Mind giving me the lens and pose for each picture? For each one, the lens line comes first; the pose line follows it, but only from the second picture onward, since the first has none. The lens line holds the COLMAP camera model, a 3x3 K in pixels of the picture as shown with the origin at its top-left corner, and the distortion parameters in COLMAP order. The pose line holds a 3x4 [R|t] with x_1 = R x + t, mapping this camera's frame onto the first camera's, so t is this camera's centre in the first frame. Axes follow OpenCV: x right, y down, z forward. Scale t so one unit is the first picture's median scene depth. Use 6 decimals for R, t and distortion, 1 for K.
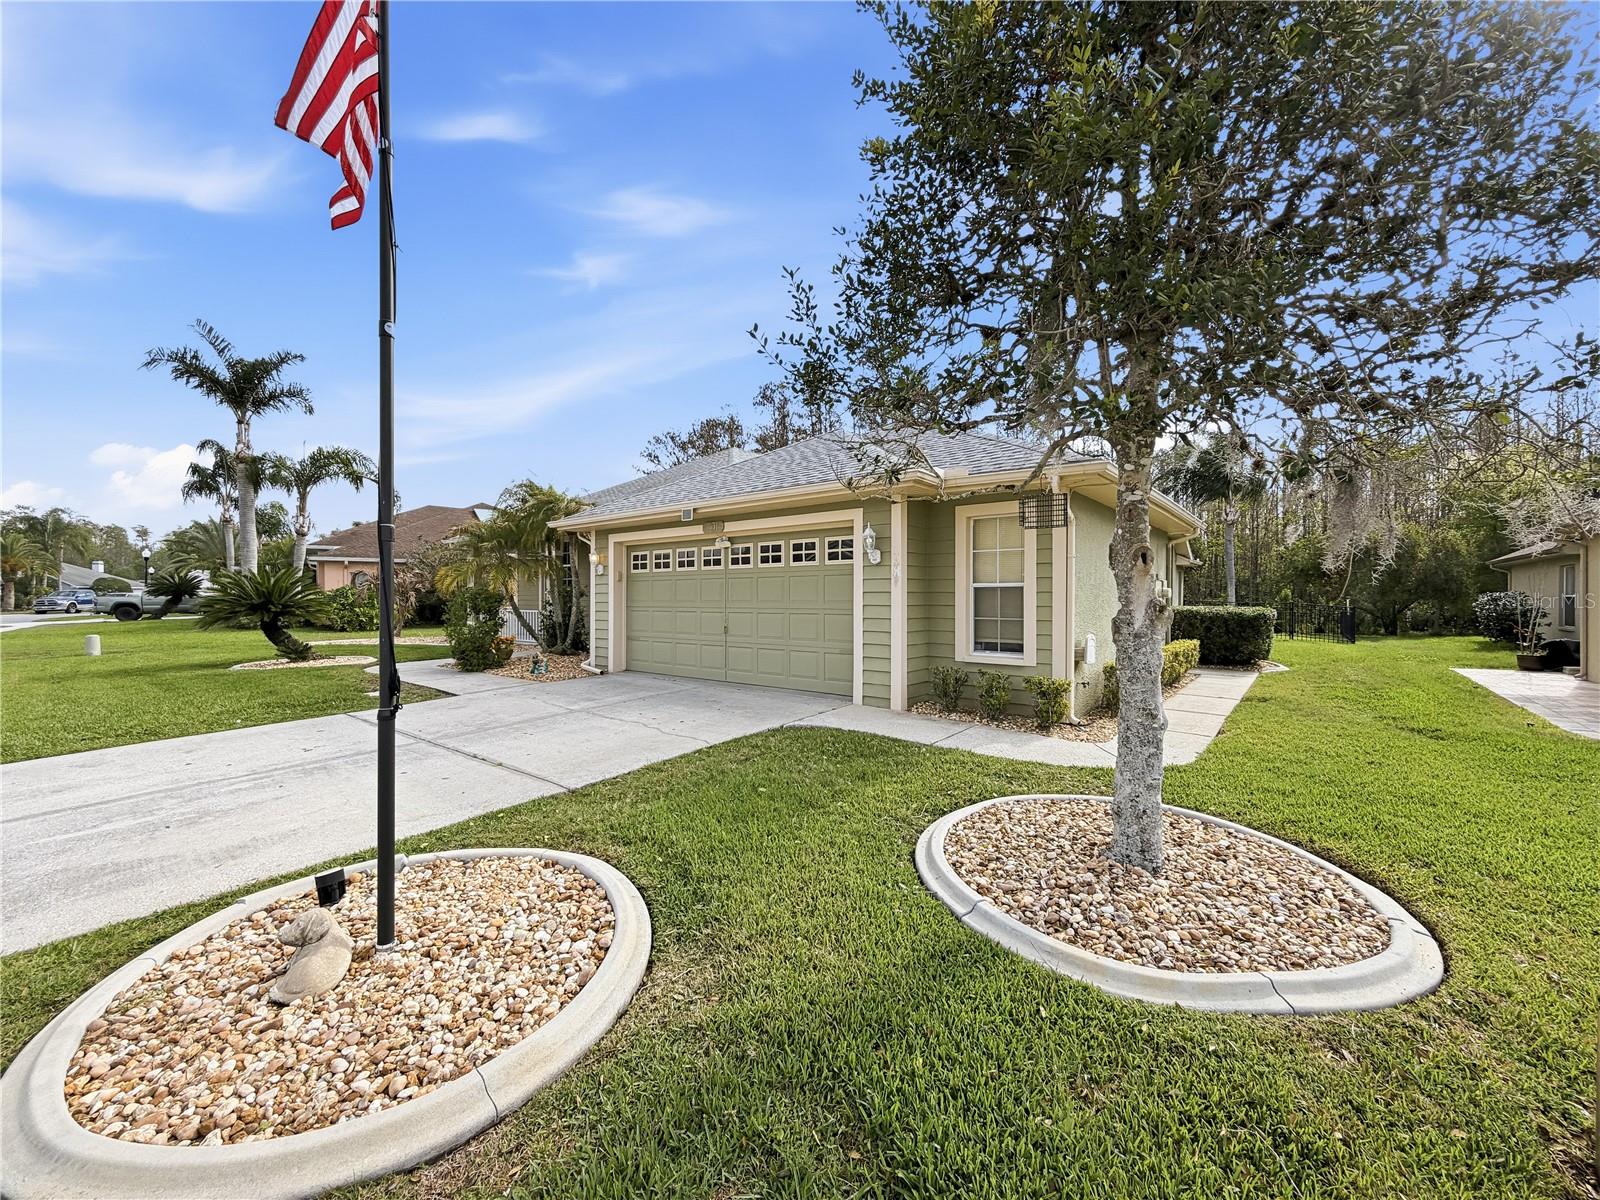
lens RADIAL K [[636.7, 0, 790.1], [0, 636.7, 596.4], [0, 0, 1]] dist [-0.000156, -0.000509]
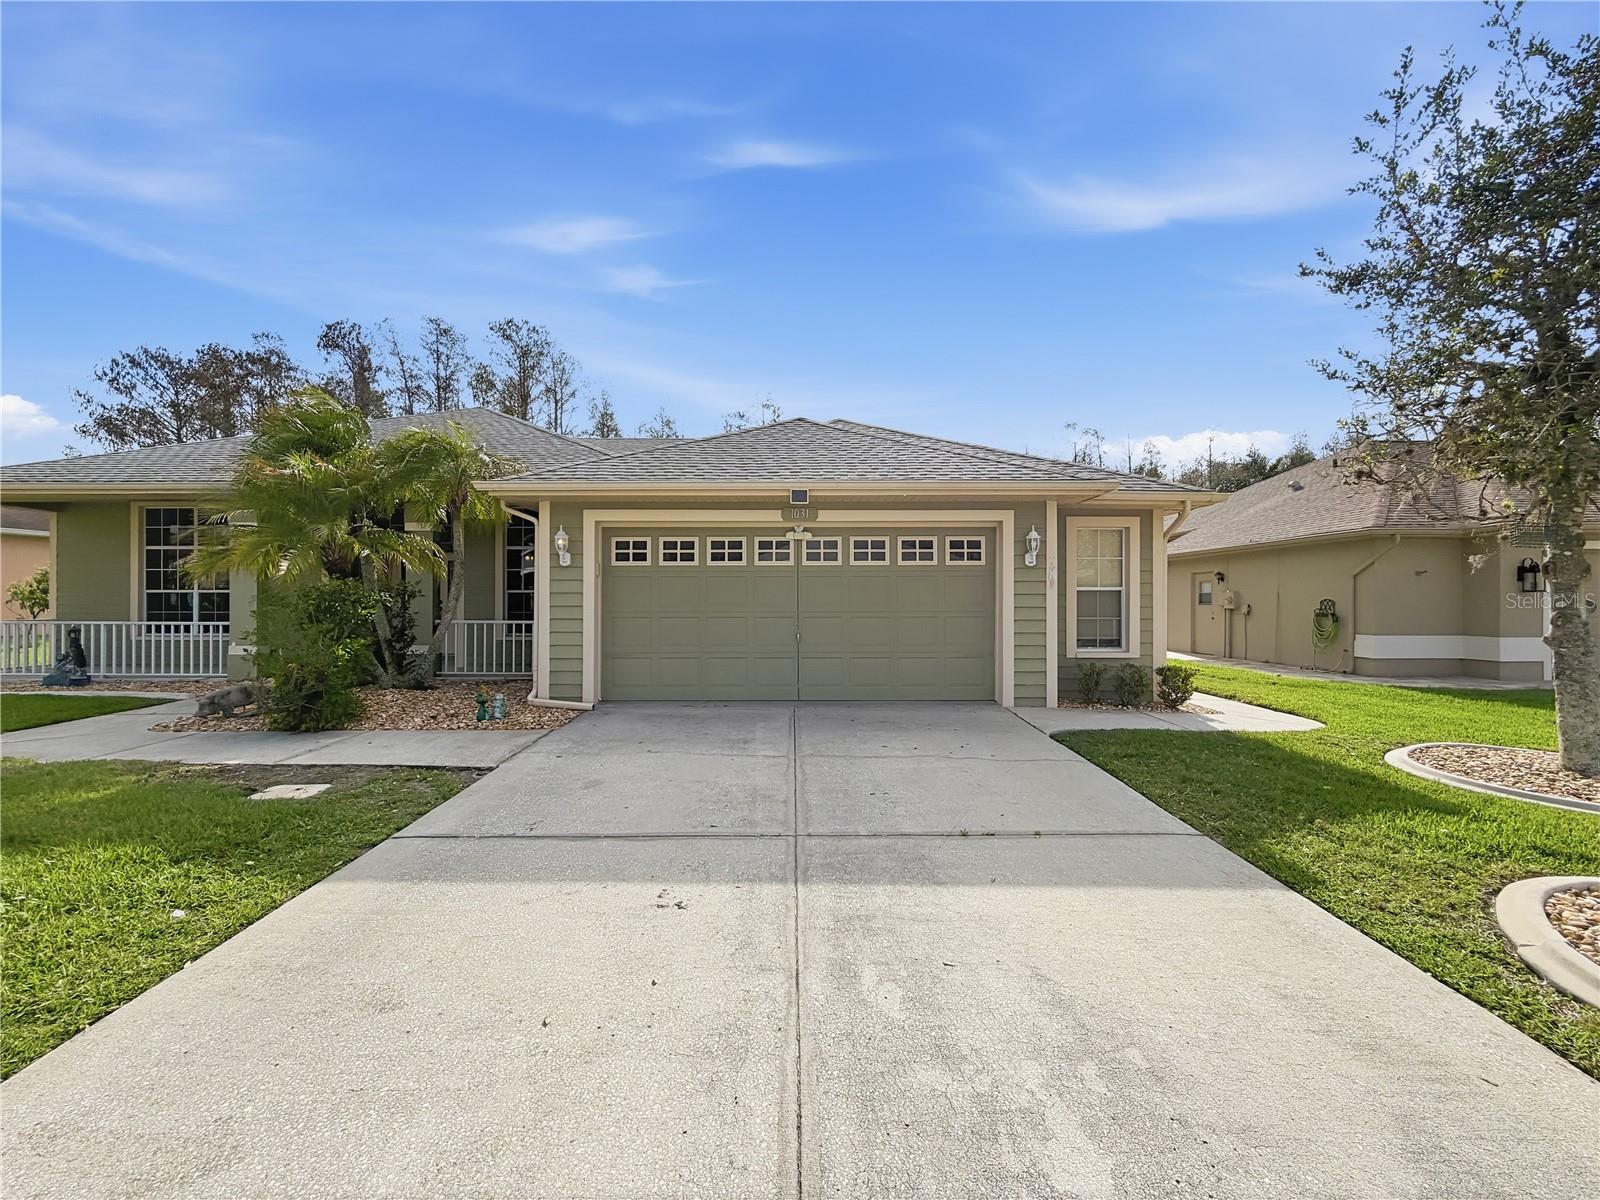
lens RADIAL K [[636.7, 0, 798.6], [0, 636.7, 602.5], [0, 0, 1]] dist [-0.000156, -0.000509]
pose [[0.765425, 0.003165, 0.643518, -0.557332], [0.001398, 0.999977, -0.006582, 0.008906], [-0.643524, 0.005938, 0.765403, 0.320390]]
